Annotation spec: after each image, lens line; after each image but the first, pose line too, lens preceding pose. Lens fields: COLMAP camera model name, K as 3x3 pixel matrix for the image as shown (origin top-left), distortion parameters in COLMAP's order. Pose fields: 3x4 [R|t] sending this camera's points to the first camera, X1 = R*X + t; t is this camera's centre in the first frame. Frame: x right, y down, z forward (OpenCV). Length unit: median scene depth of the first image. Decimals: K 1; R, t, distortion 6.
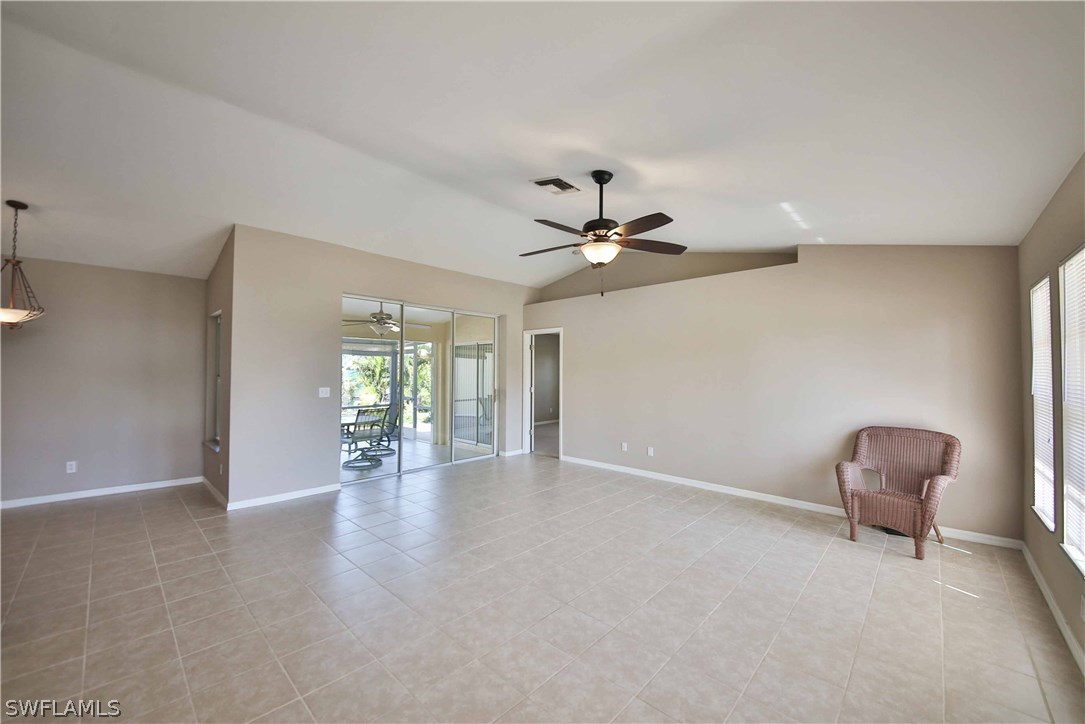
lens RADIAL K [[417.2, 0, 542.5], [0, 417.2, 362.0], [0, 0, 1]] dist [-0.001759, -0.000309]
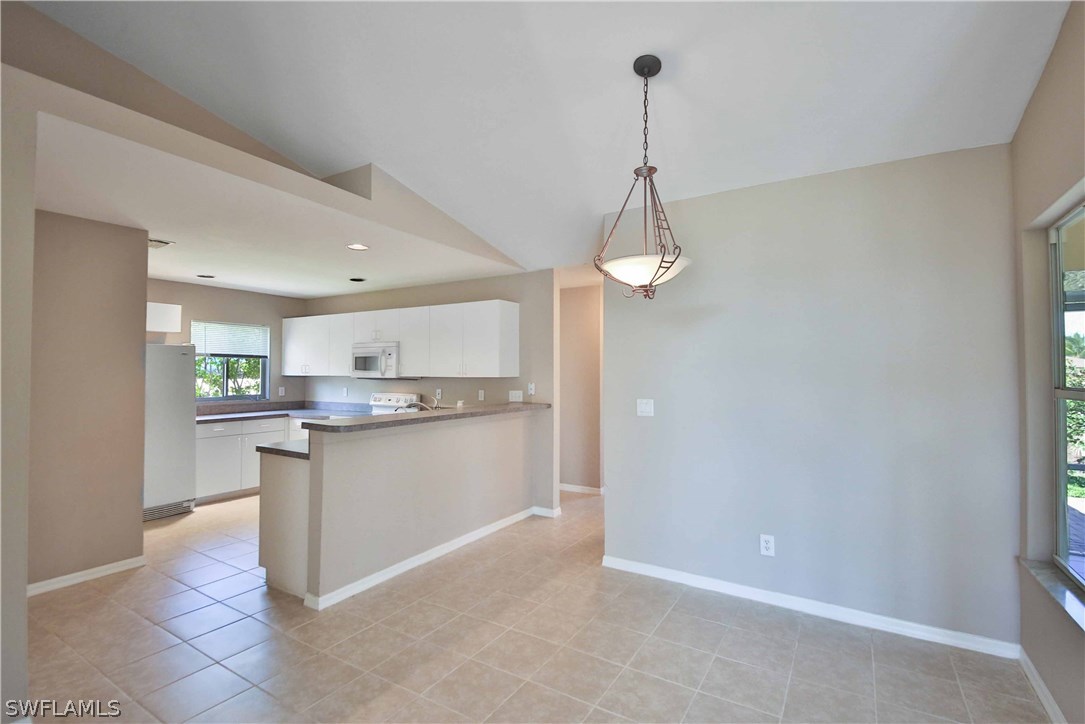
lens RADIAL K [[510.7, 0, 542.5], [0, 510.7, 362.0], [0, 0, 1]] dist [0.023077, 0.000024]
pose [[0.185221, -0.023544, -0.982415, -0.645019], [0.018840, 0.999614, -0.020404, 0.018995], [0.982516, -0.014729, 0.185593, 0.740808]]
